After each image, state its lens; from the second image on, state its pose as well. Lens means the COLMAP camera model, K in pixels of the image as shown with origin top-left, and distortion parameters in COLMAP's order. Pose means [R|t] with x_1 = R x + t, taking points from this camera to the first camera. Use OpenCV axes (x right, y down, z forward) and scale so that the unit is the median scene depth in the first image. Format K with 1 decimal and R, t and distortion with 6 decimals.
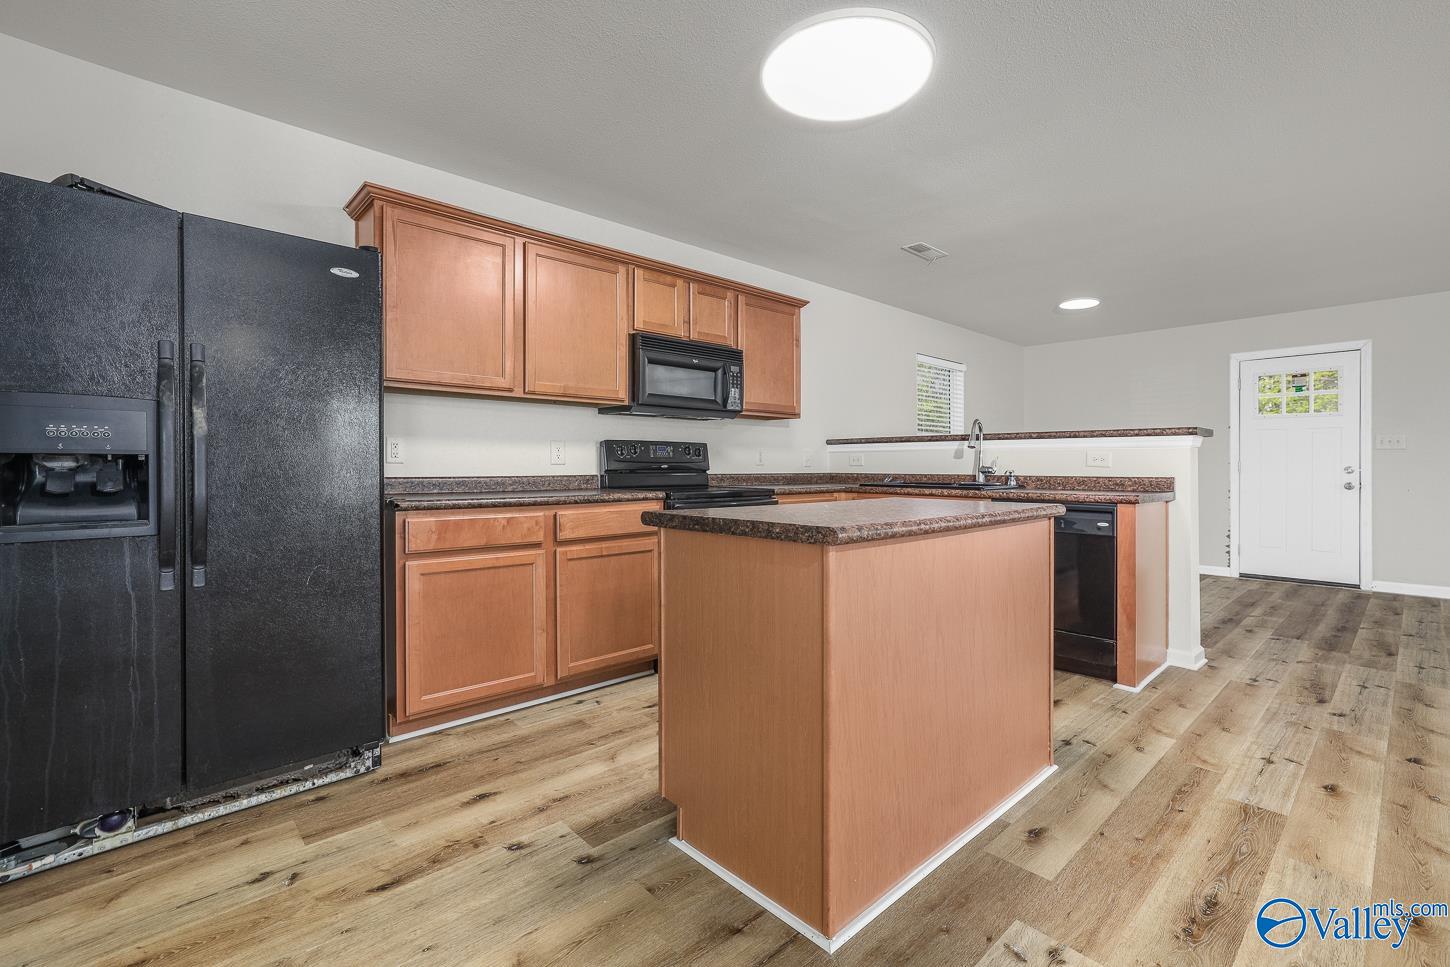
lens RADIAL K [[657.7, 0, 731.5], [0, 657.7, 463.9], [0, 0, 1]] dist [0.001257, 0.000719]
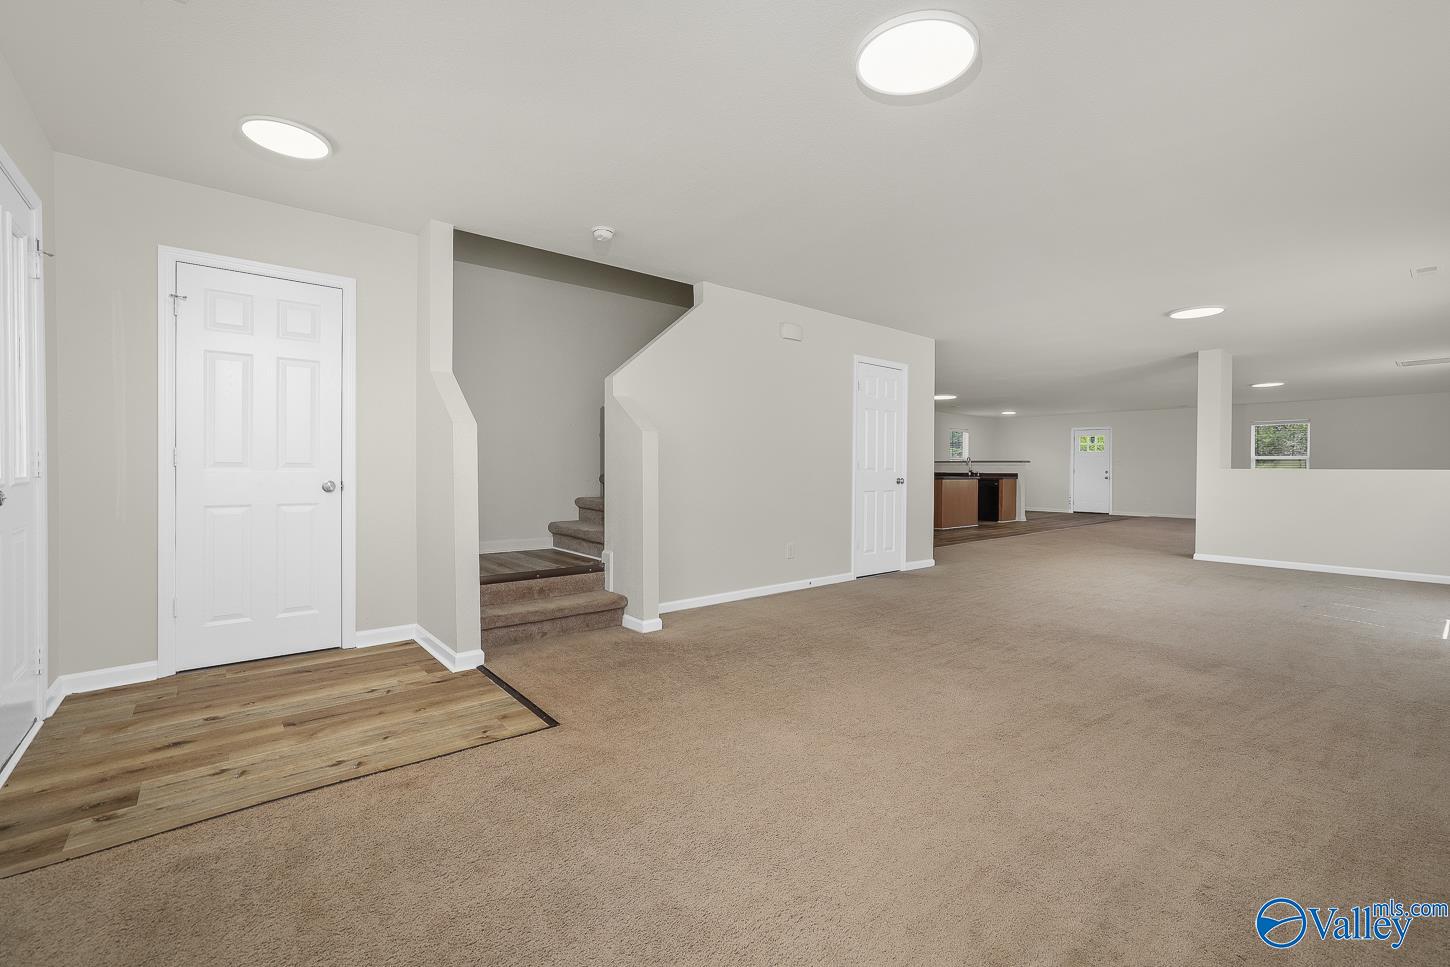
lens RADIAL K [[613.0, 0, 725.4], [0, 613.0, 470.6], [0, 0, 1]] dist [-0.000312, 0.000005]
pose [[0.997952, 0.001144, -0.063964, -0.771762], [-0.000639, 0.999968, 0.007912, -0.020942], [0.063971, -0.007855, 0.997921, -2.540376]]
